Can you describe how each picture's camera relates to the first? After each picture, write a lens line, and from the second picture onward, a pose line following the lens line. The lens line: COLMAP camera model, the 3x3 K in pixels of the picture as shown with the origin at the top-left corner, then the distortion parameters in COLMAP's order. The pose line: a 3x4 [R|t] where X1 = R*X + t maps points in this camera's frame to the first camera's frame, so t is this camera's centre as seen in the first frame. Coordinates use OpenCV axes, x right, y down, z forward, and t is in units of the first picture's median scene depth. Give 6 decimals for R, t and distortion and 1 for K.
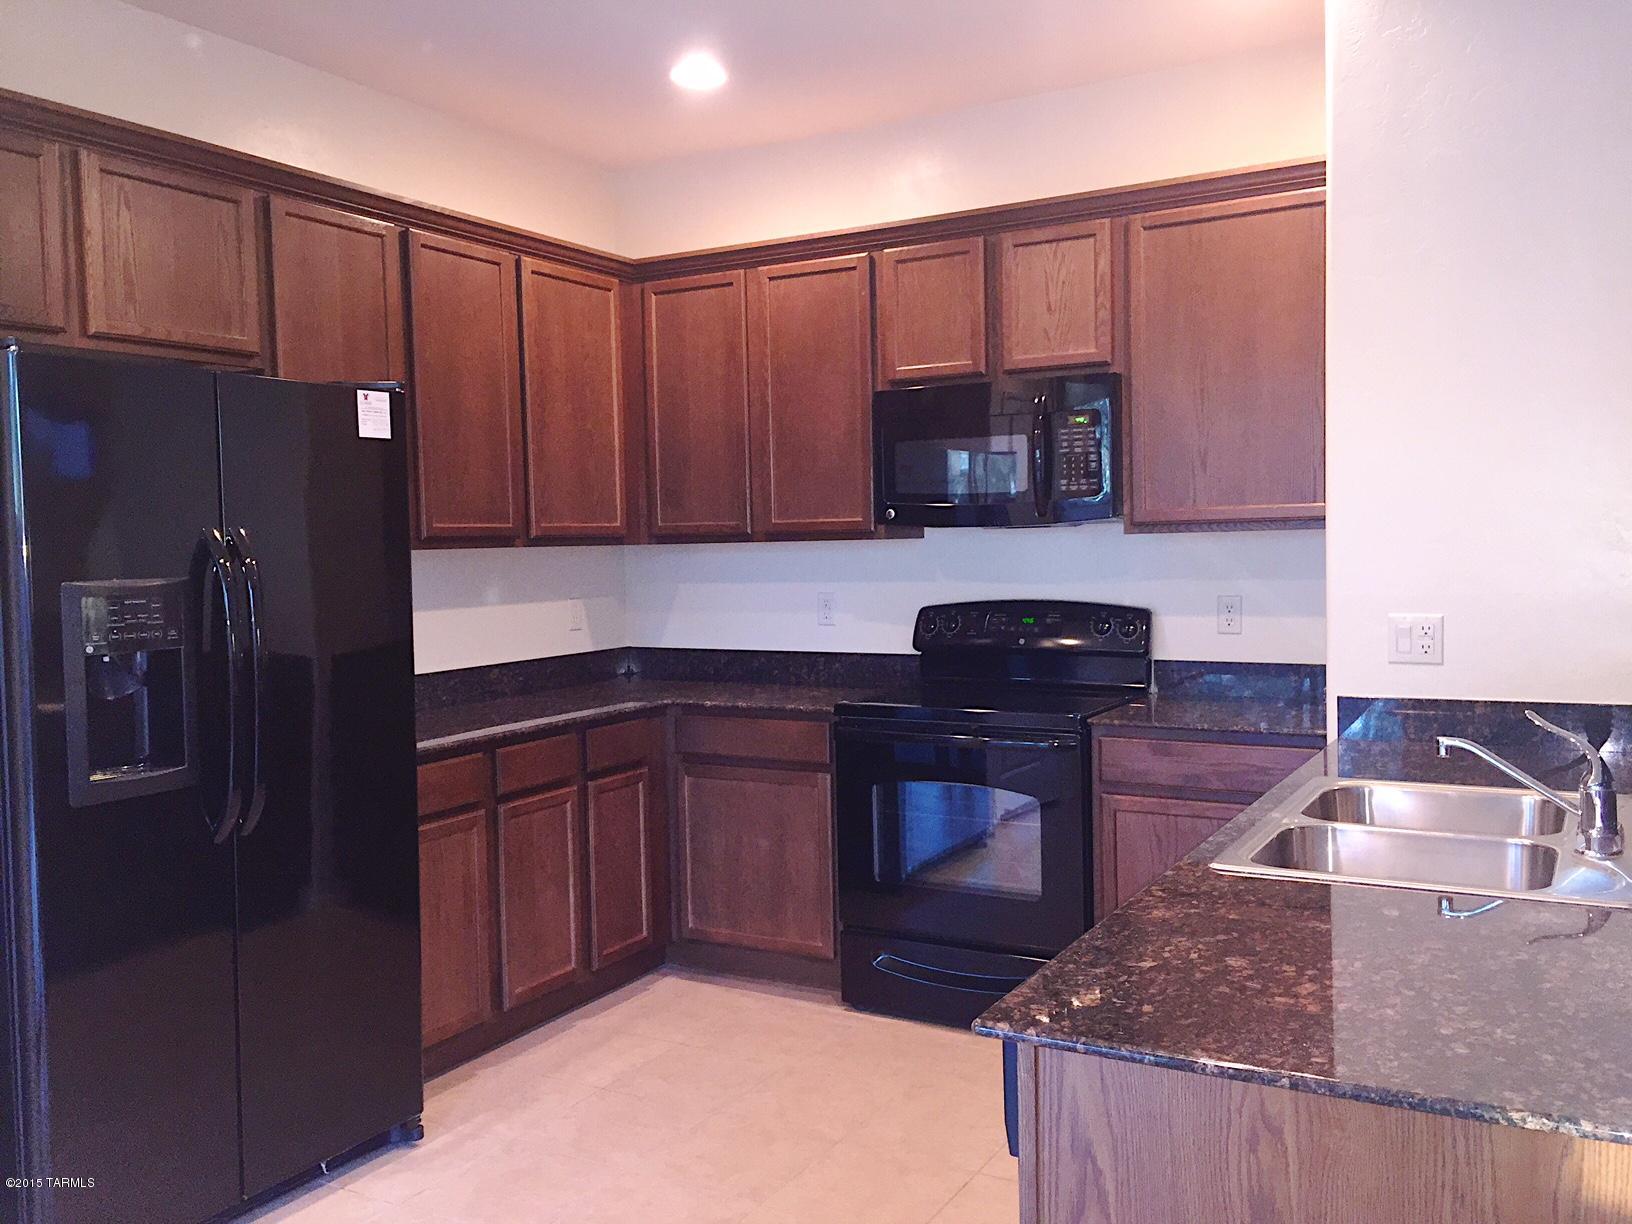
lens RADIAL K [[1395.0, 0, 816.0], [0, 1395.0, 612.0], [0, 0, 1]] dist [0.073462, -0.085401]
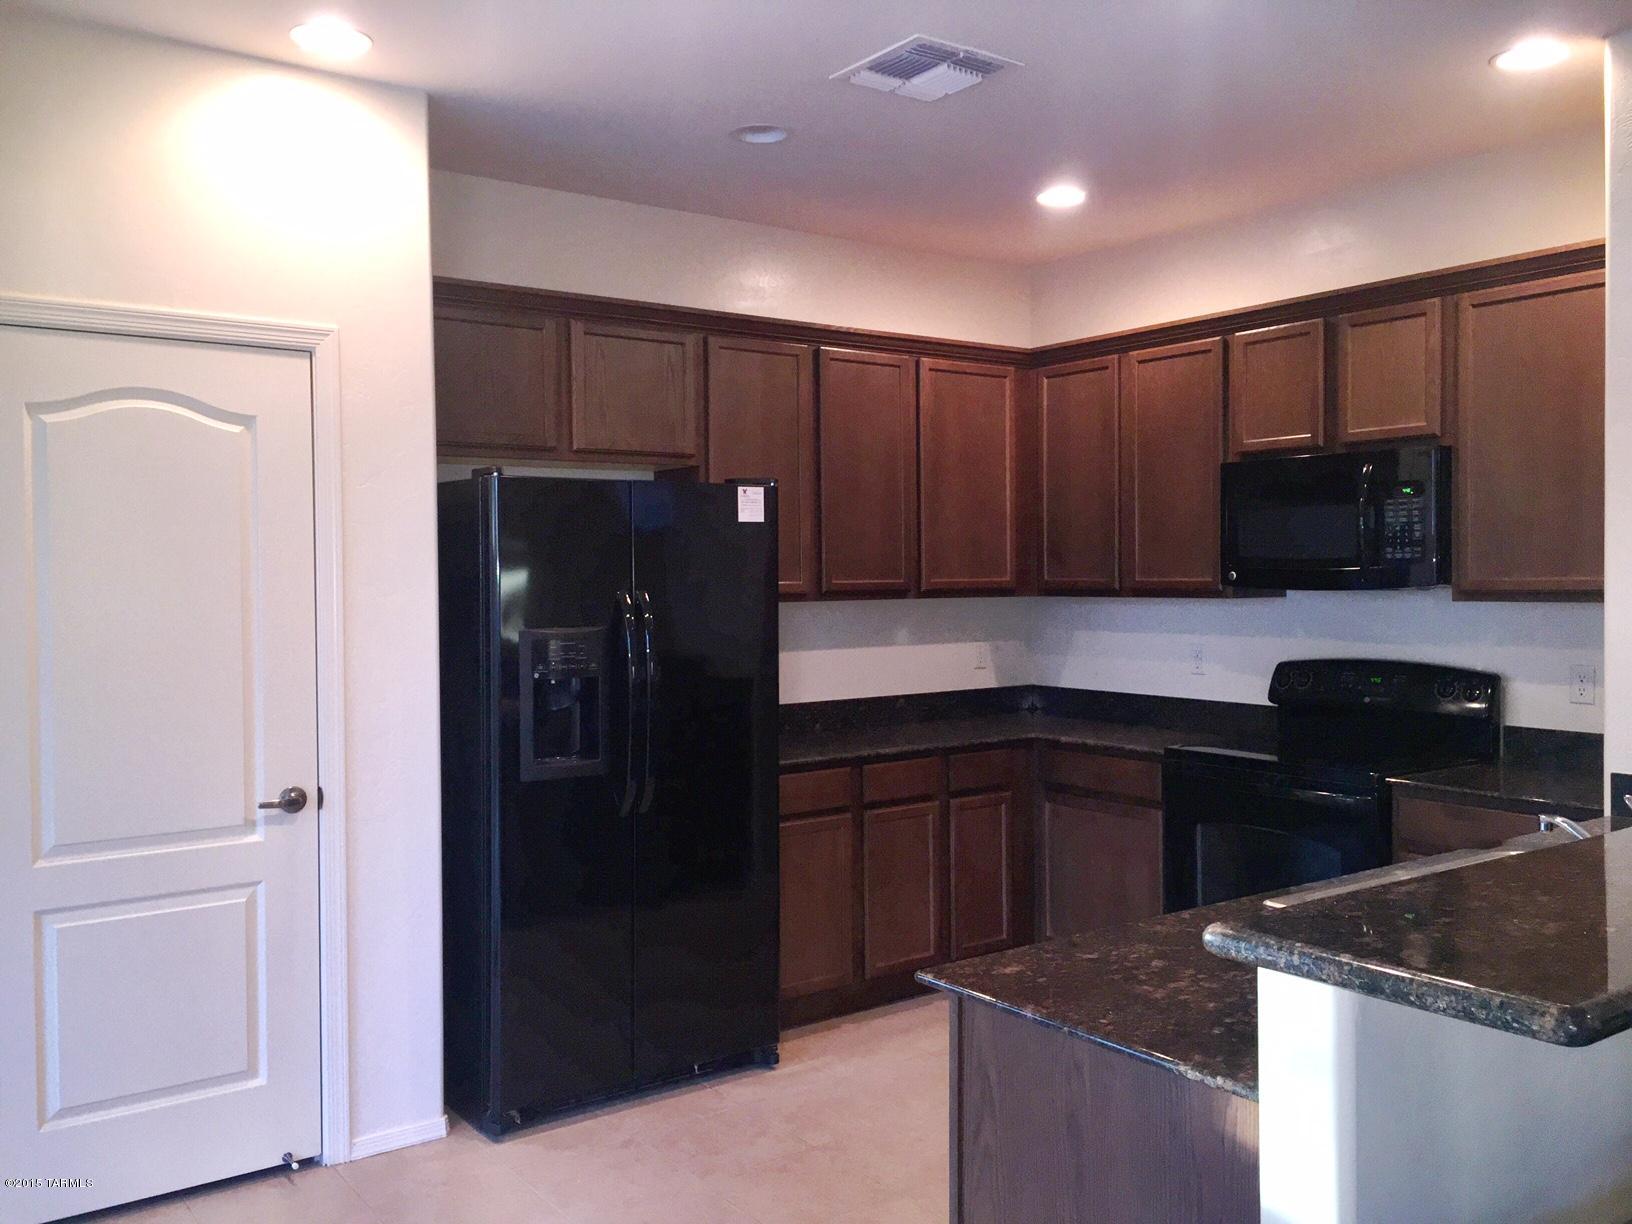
lens RADIAL K [[1395.0, 0, 816.0], [0, 1395.0, 612.0], [0, 0, 1]] dist [0.073462, -0.085401]
pose [[0.911935, 0.026501, -0.409478, 0.218575], [-0.033576, 0.999385, -0.010097, -0.021652], [0.408959, 0.022957, 0.912264, -0.133034]]
